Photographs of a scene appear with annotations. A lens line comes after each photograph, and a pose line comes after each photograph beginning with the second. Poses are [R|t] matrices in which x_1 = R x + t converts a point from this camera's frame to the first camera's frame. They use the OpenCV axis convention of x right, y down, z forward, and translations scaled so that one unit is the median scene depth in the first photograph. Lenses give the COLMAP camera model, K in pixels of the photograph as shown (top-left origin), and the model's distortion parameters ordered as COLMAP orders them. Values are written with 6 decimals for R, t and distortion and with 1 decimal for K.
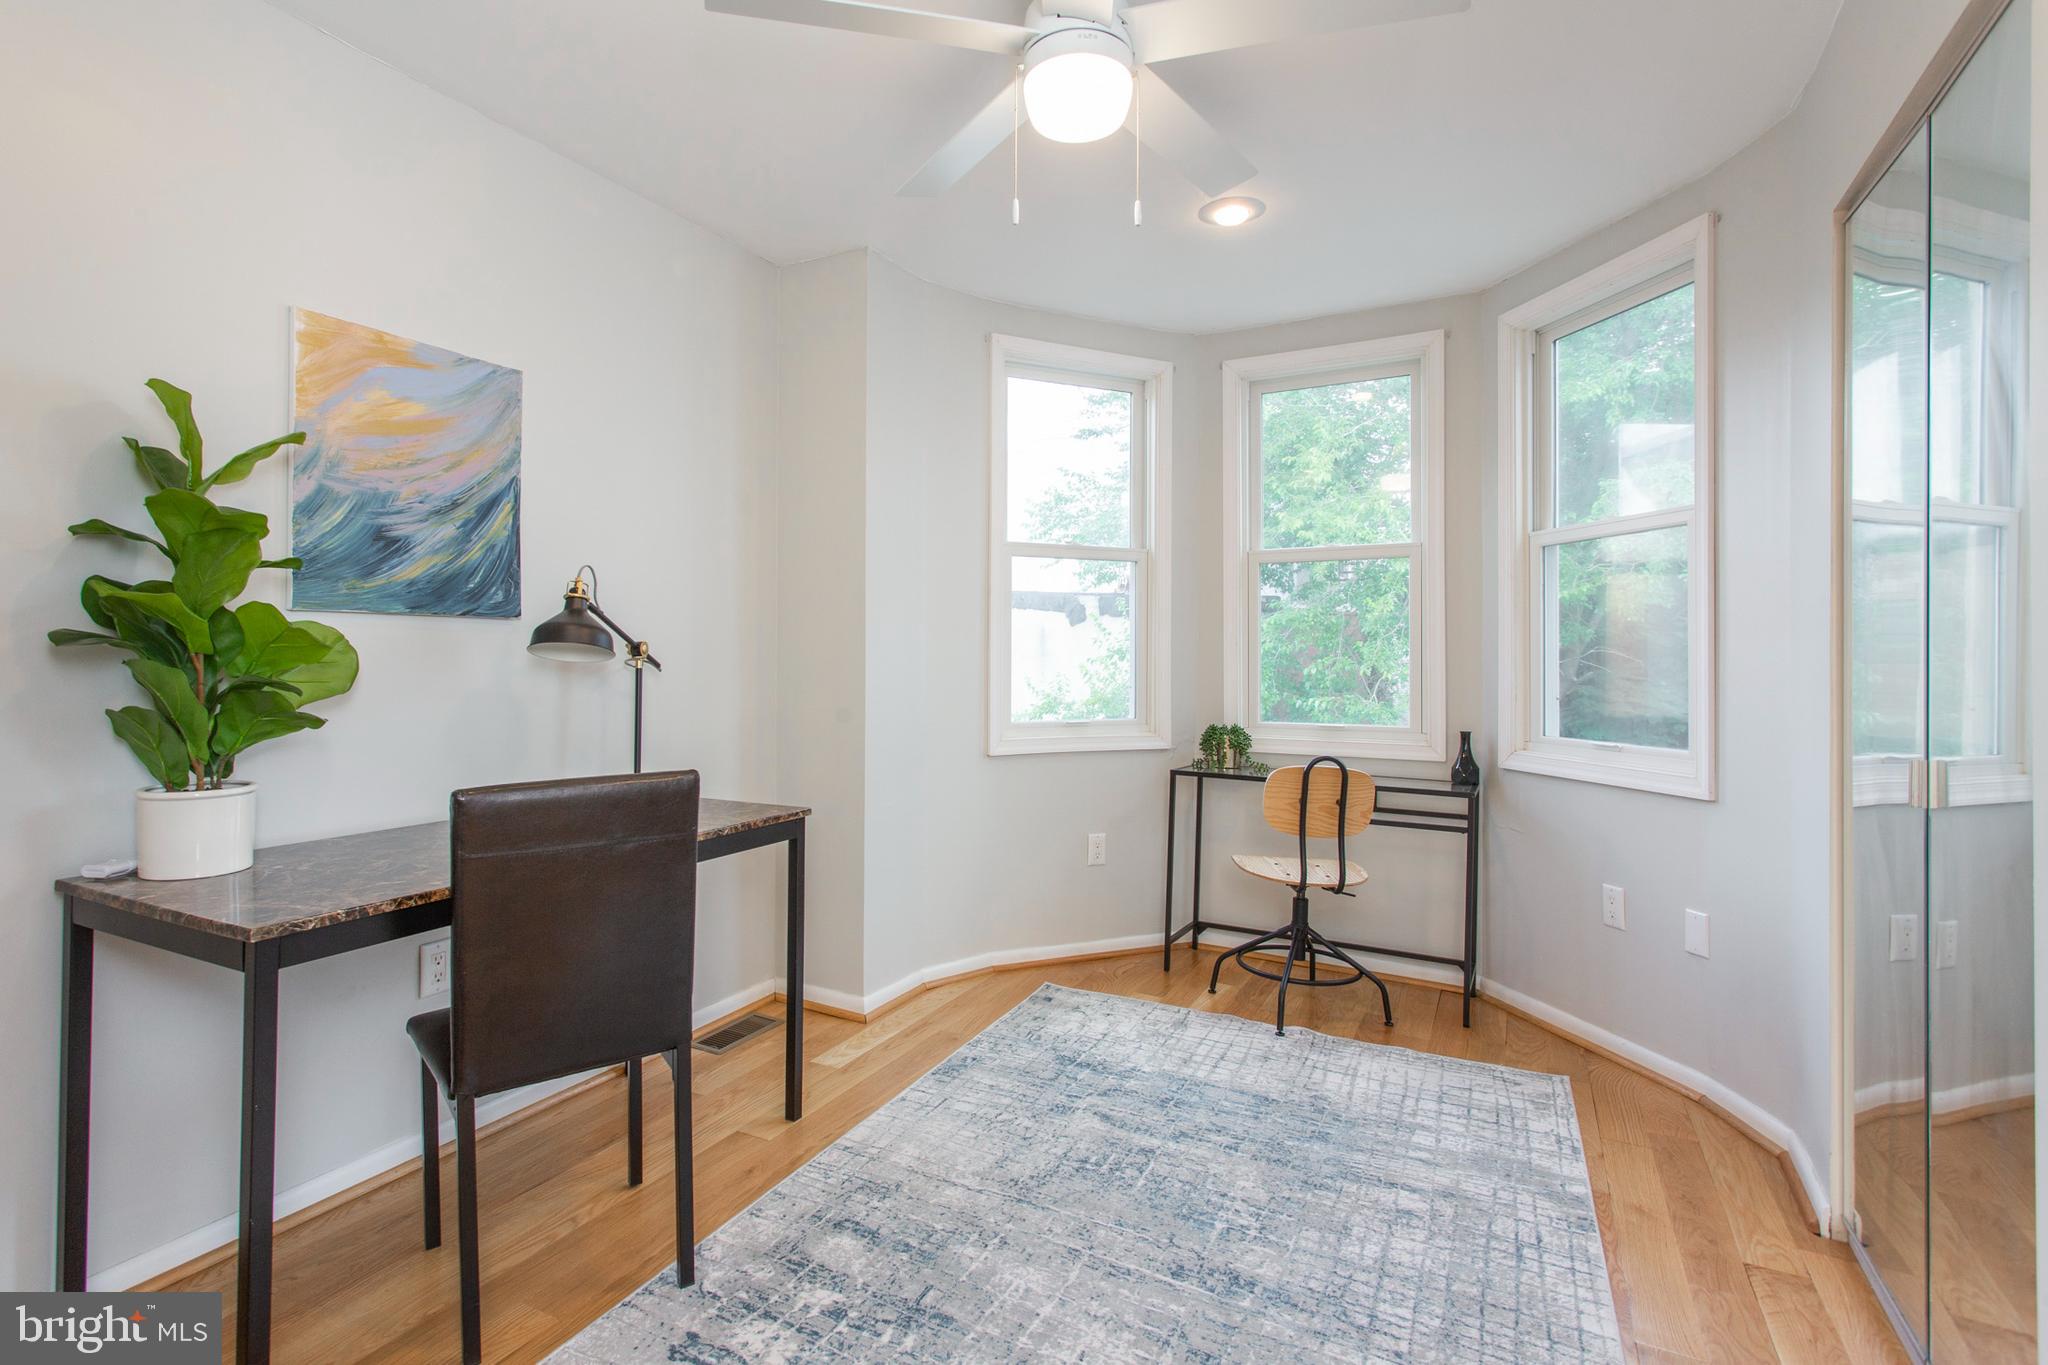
lens RADIAL K [[1002.6, 0, 1012.7], [0, 1002.6, 649.6], [0, 0, 1]] dist [0.000469, 0.000228]
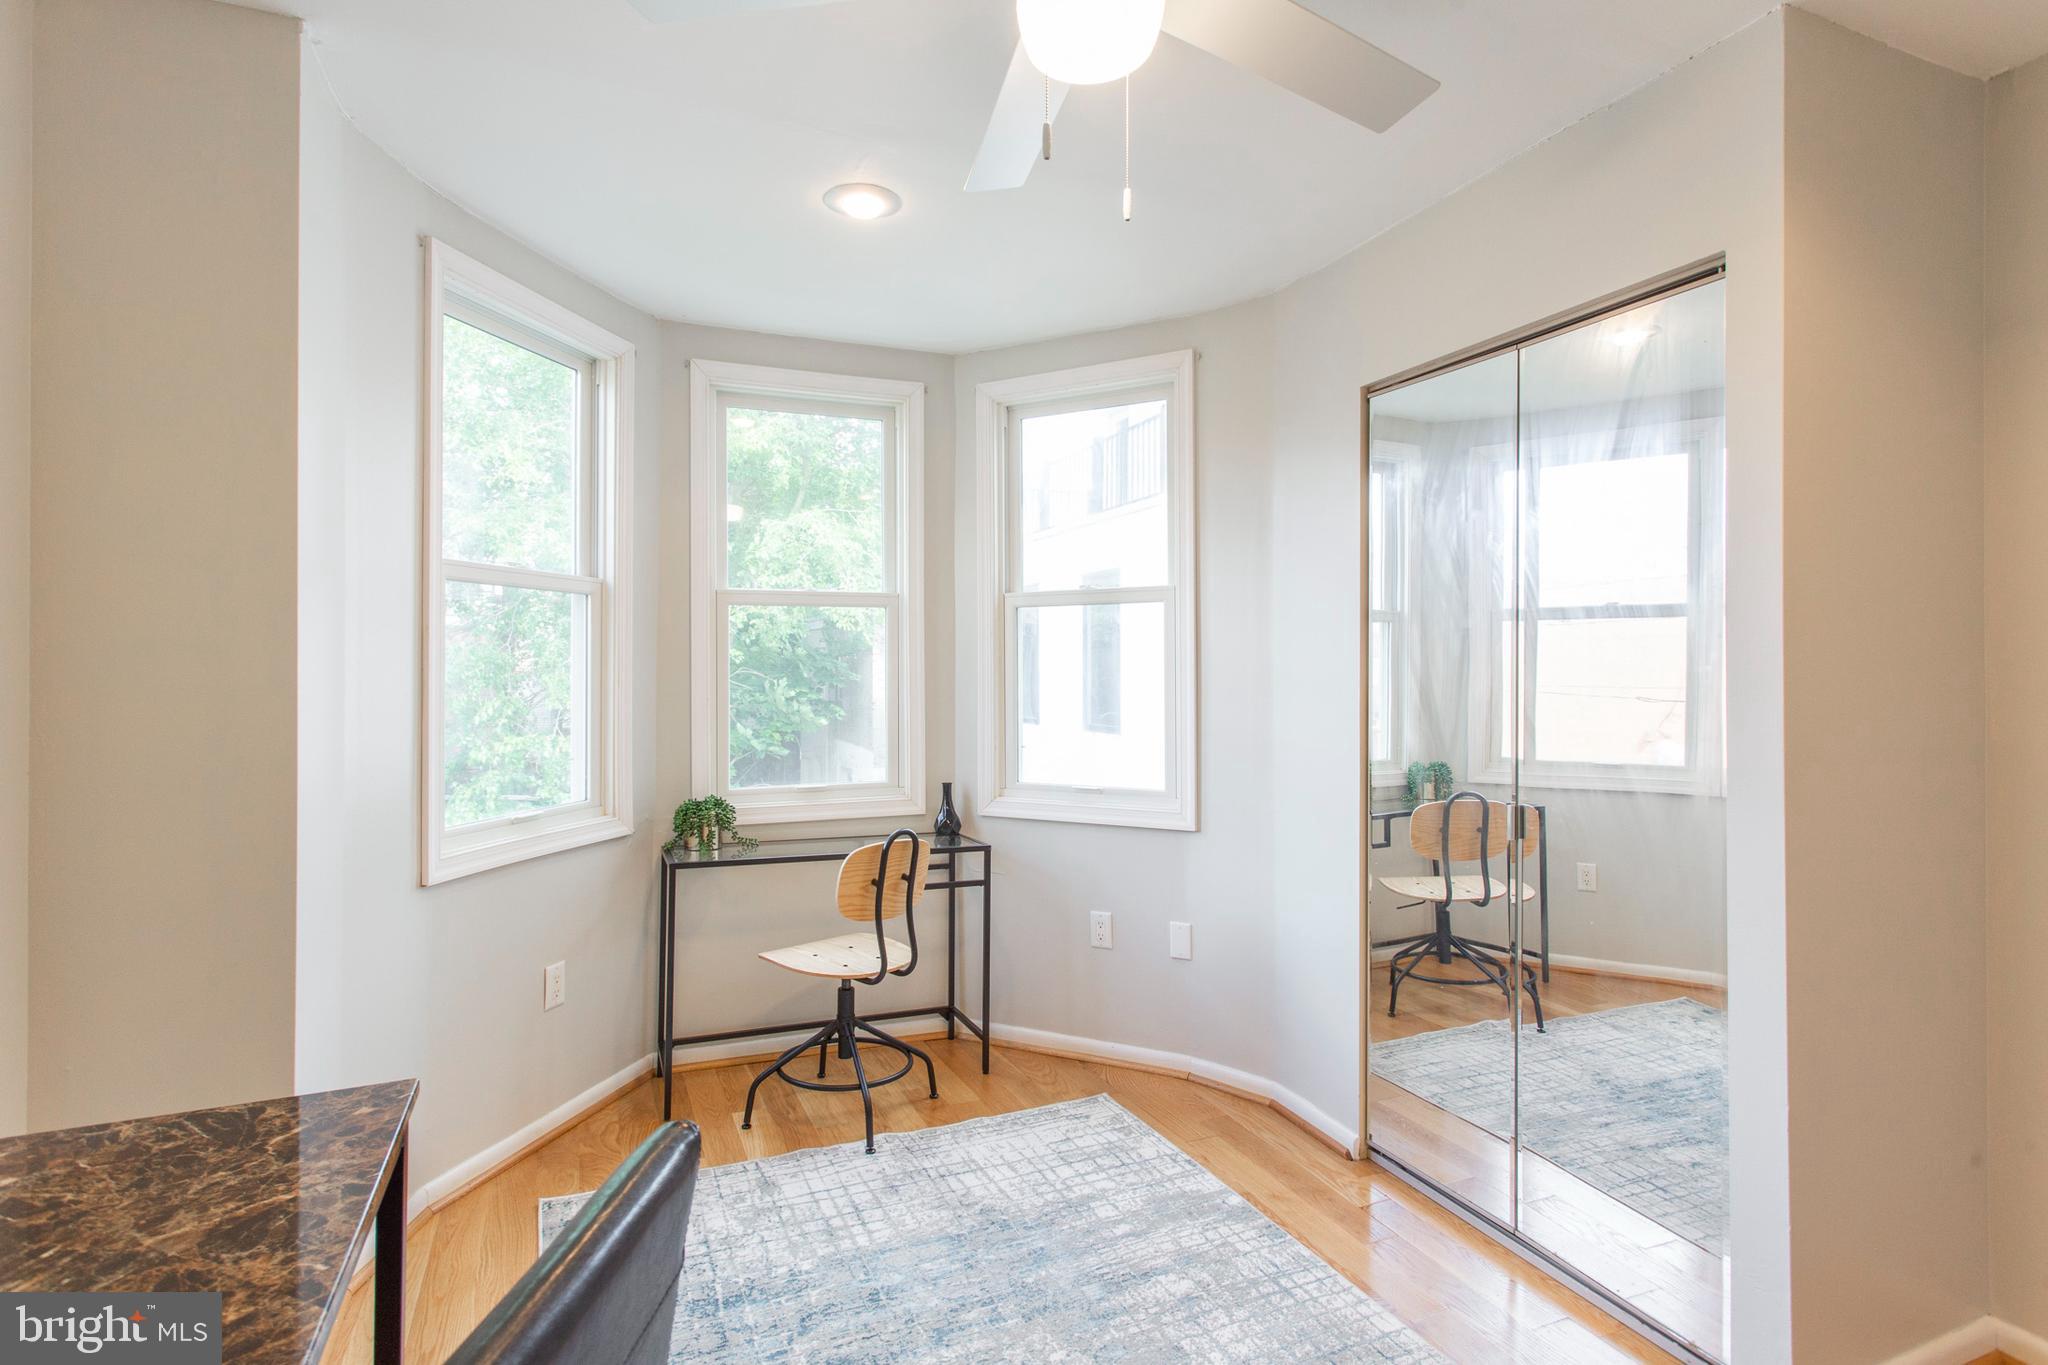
lens RADIAL K [[984.2, 0, 1016.1], [0, 984.2, 666.1], [0, 0, 1]] dist [0.000427, 0.000743]
pose [[0.634018, -0.001742, 0.773316, -0.323736], [-0.003766, 0.999979, 0.005341, -0.049241], [-0.773309, -0.006298, 0.633998, 0.354792]]
